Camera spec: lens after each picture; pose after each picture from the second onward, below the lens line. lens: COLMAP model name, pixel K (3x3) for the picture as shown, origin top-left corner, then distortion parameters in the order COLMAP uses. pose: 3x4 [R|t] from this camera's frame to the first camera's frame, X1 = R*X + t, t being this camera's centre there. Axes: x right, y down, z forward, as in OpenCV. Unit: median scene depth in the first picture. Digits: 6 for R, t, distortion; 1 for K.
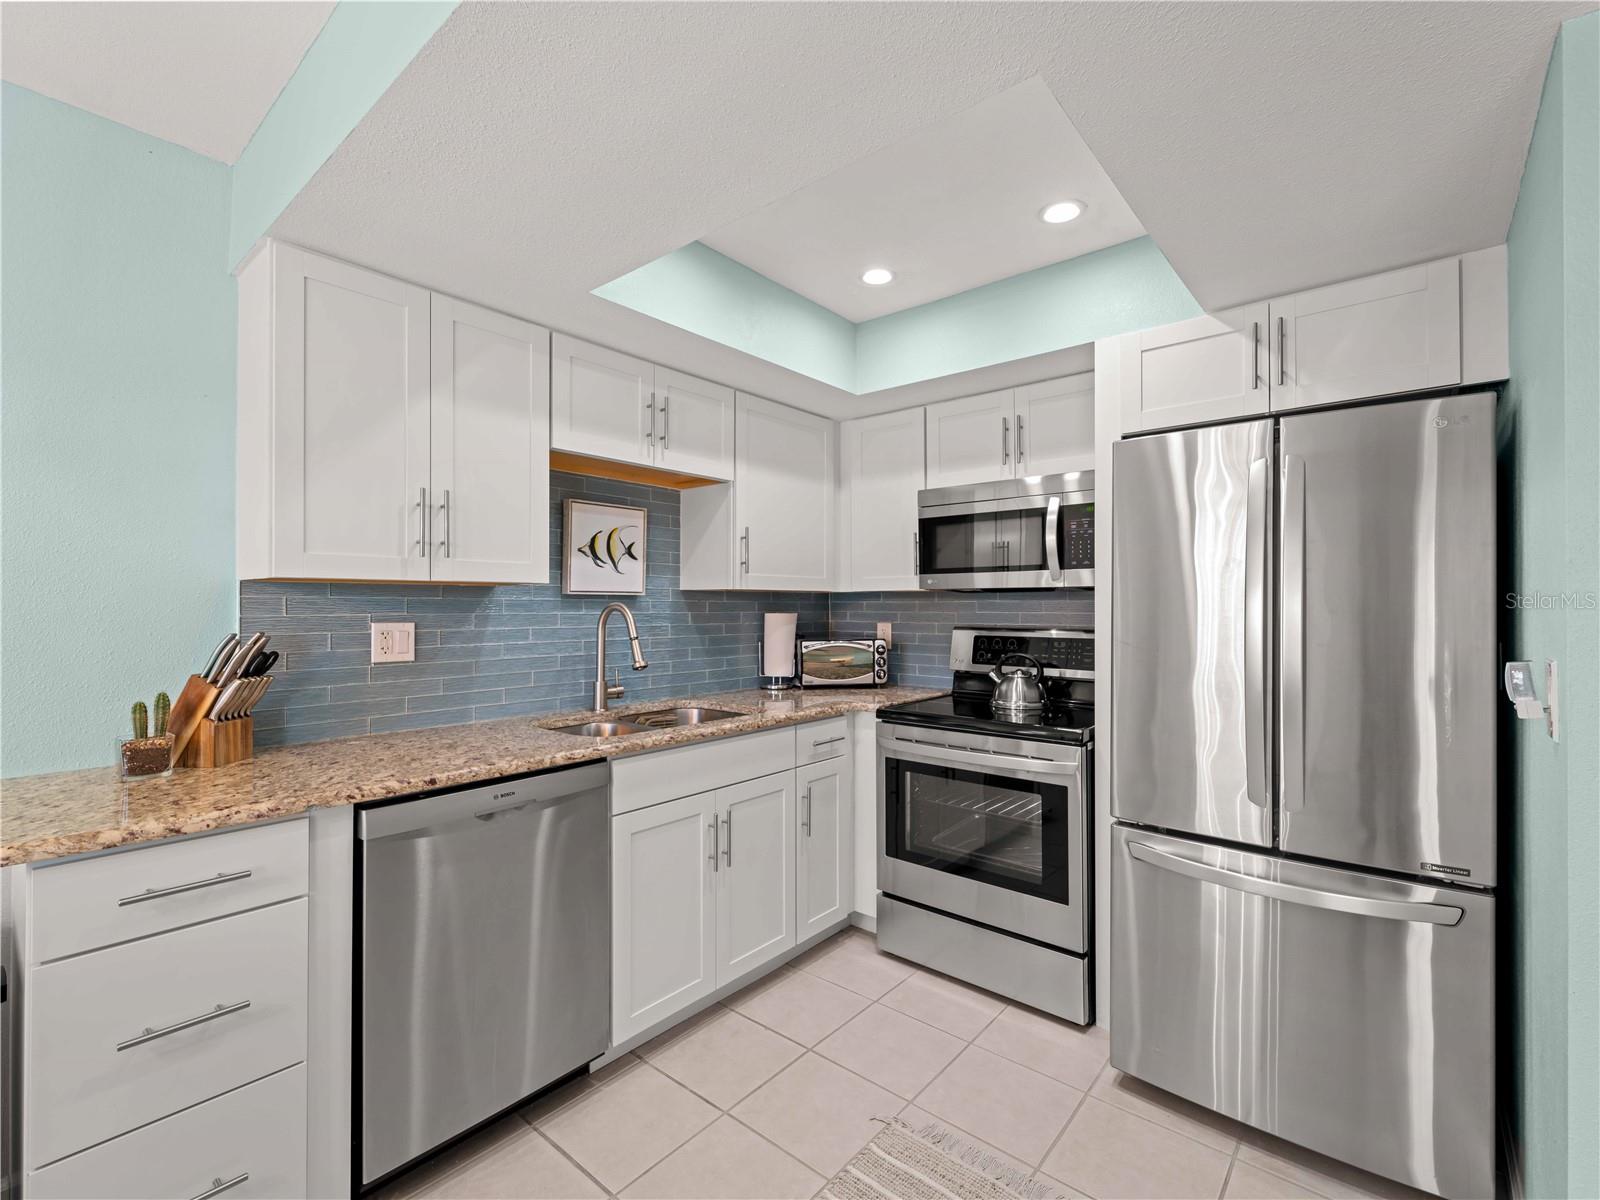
lens RADIAL K [[720.8, 0, 802.7], [0, 720.8, 600.6], [0, 0, 1]] dist [-0.000421, -0.001441]
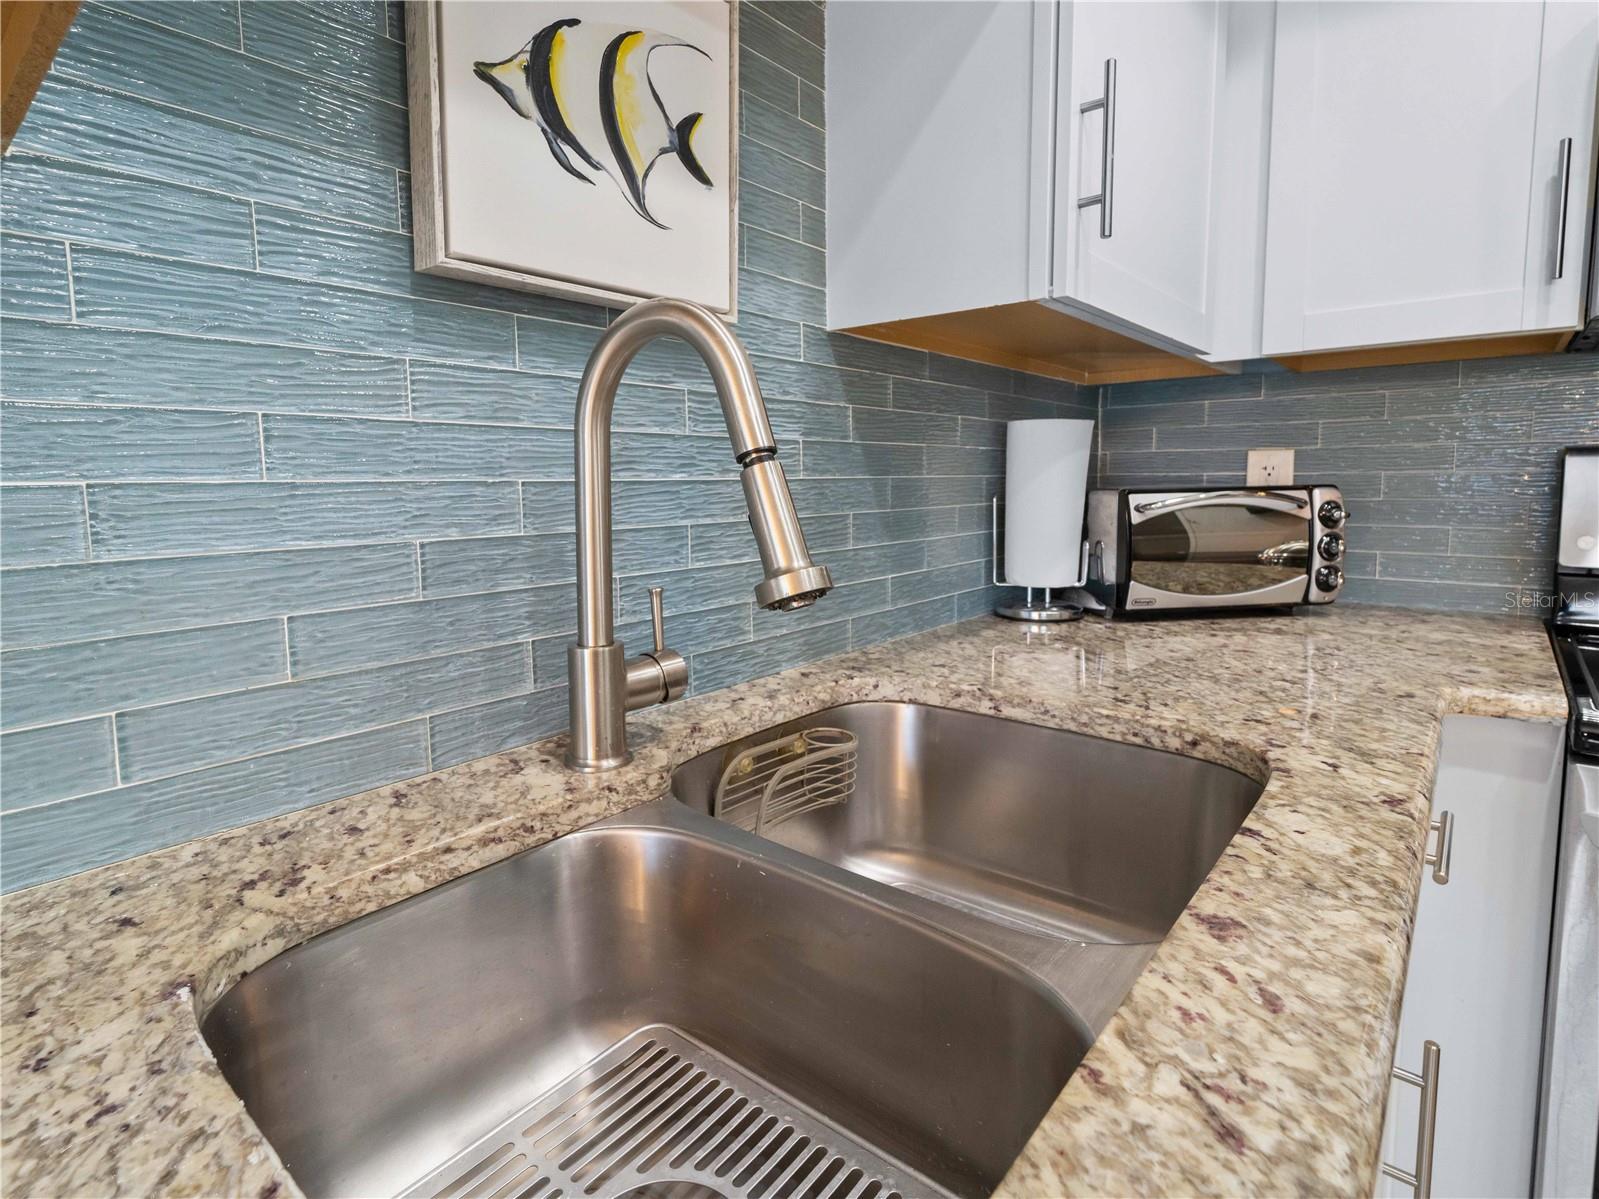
lens RADIAL K [[810.0, 0, 797.2], [0, 810.0, 558.5], [0, 0, 1]] dist [0.002020, 0.000145]
pose [[0.999965, -0.007692, -0.003302, -0.221457], [0.008009, 0.993871, 0.110256, 0.056074], [0.002434, -0.110279, 0.993898, 0.764983]]
